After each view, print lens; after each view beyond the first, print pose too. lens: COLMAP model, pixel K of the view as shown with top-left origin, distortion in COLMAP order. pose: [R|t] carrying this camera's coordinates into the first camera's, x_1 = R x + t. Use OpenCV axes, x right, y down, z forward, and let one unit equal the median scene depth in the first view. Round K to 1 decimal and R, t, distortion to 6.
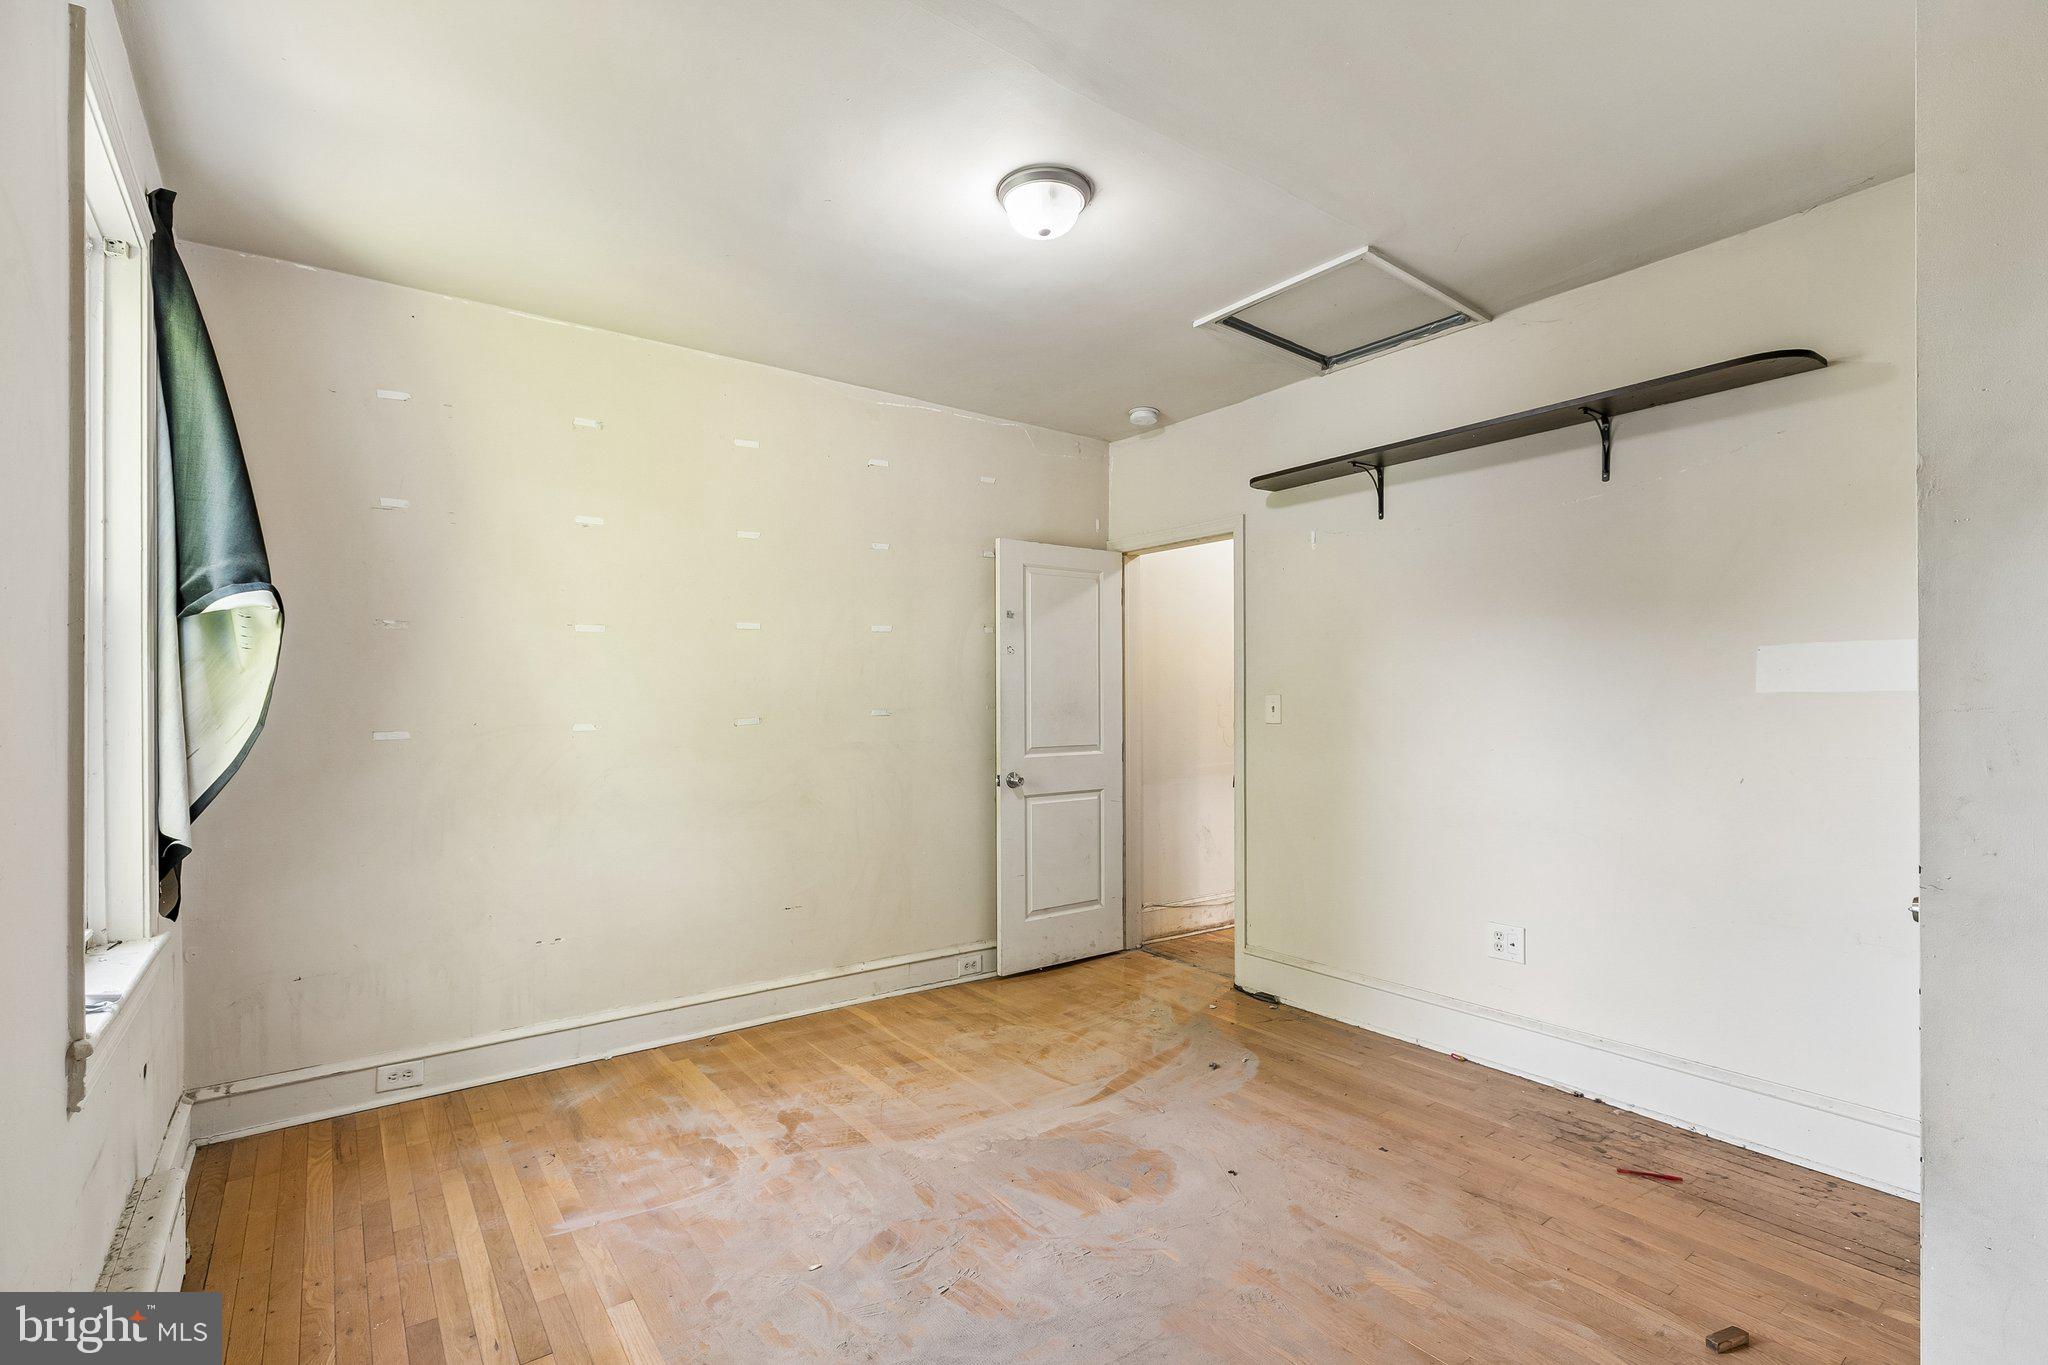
lens RADIAL K [[923.8, 0, 1012.7], [0, 923.8, 702.7], [0, 0, 1]] dist [0.004862, -0.000151]
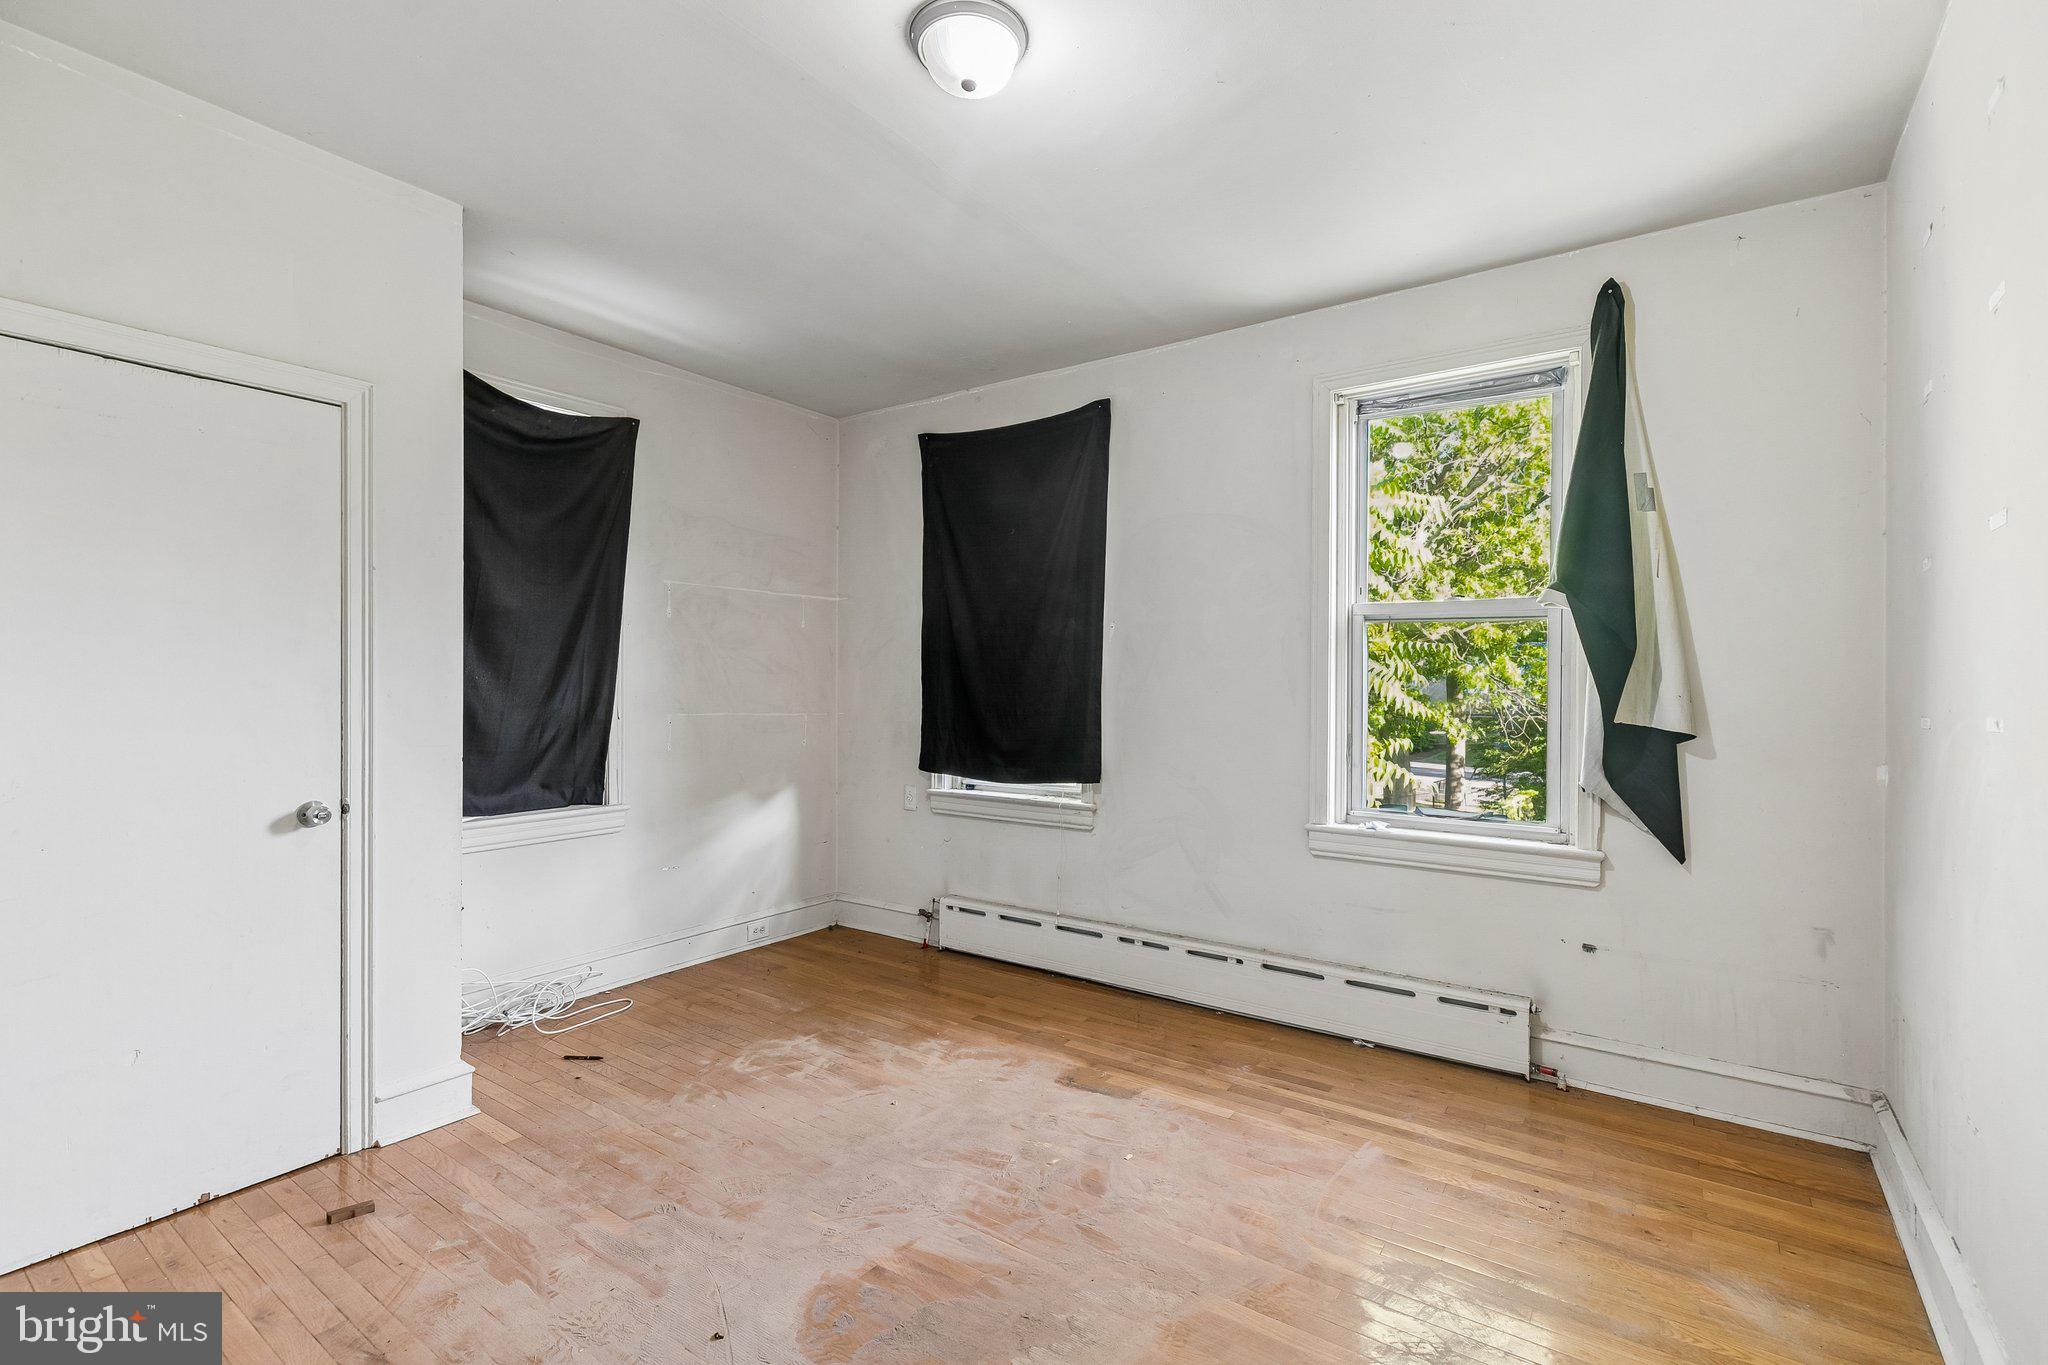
lens RADIAL K [[920.5, 0, 1021.3], [0, 920.5, 676.9], [0, 0, 1]] dist [0.003721, -0.000119]
pose [[-0.950623, -0.001706, -0.310343, 0.253521], [0.001355, 0.999953, -0.009648, 0.011209], [0.310345, -0.009592, -0.950576, 1.882400]]
